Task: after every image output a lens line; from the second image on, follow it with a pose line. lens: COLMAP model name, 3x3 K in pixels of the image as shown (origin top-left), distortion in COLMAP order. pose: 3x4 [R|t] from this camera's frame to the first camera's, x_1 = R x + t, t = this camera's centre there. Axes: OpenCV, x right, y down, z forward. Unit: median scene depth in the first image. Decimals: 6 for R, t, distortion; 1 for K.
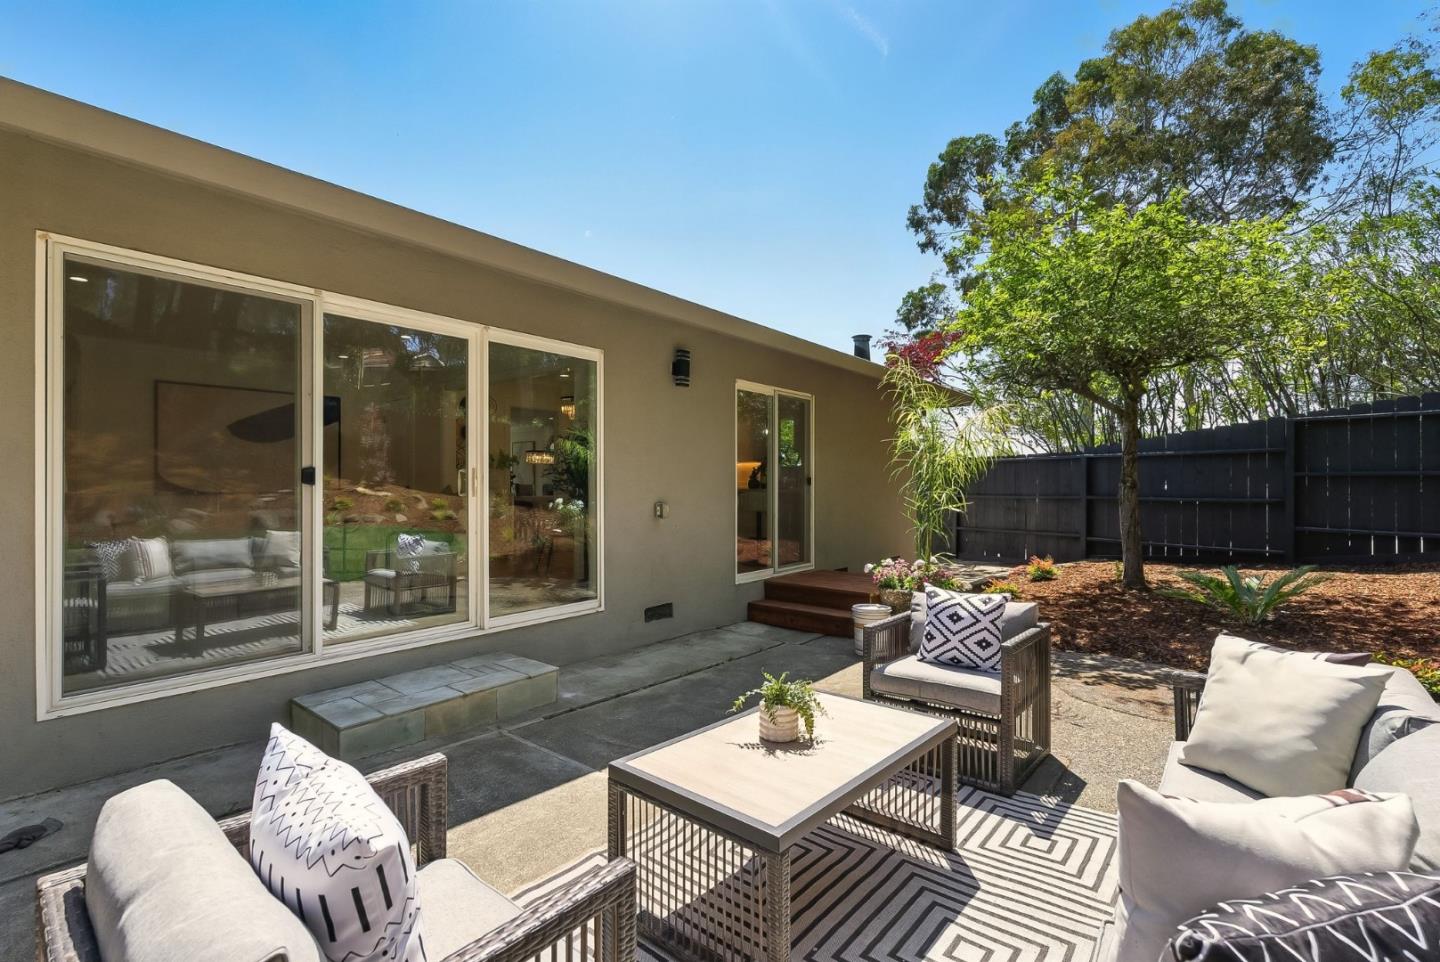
lens RADIAL K [[645.5, 0, 724.9], [0, 645.5, 480.8], [0, 0, 1]] dist [-0.003227, 0.000436]
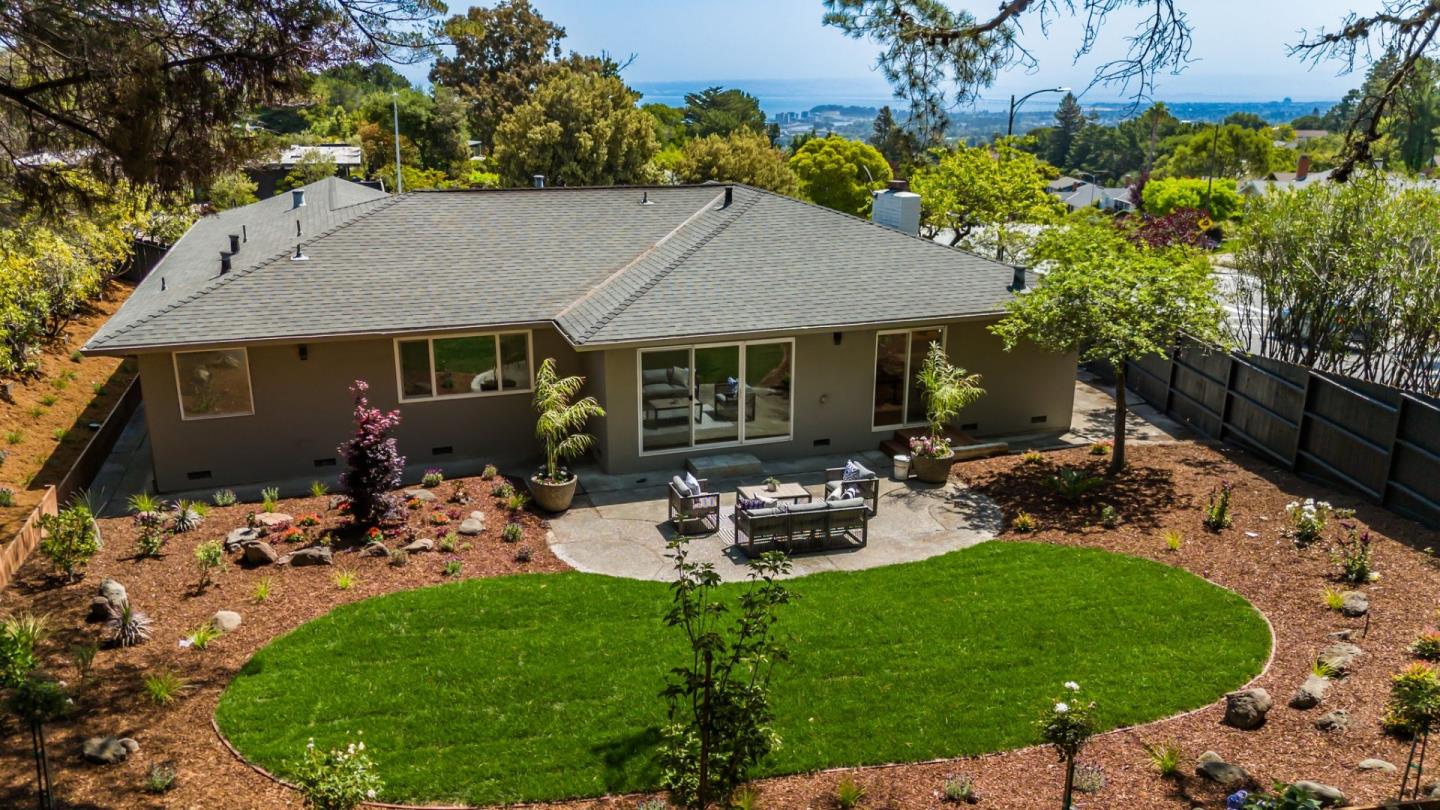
lens RADIAL K [[1062.2, 0, 720.0], [0, 1062.2, 405.0], [0, 0, 1]] dist [0.079732, -0.072084]
pose [[0.853578, 0.159032, -0.496099, 1.264603], [-0.013518, 0.958708, 0.284070, -0.867409], [0.520790, -0.235769, 0.820482, -1.964552]]
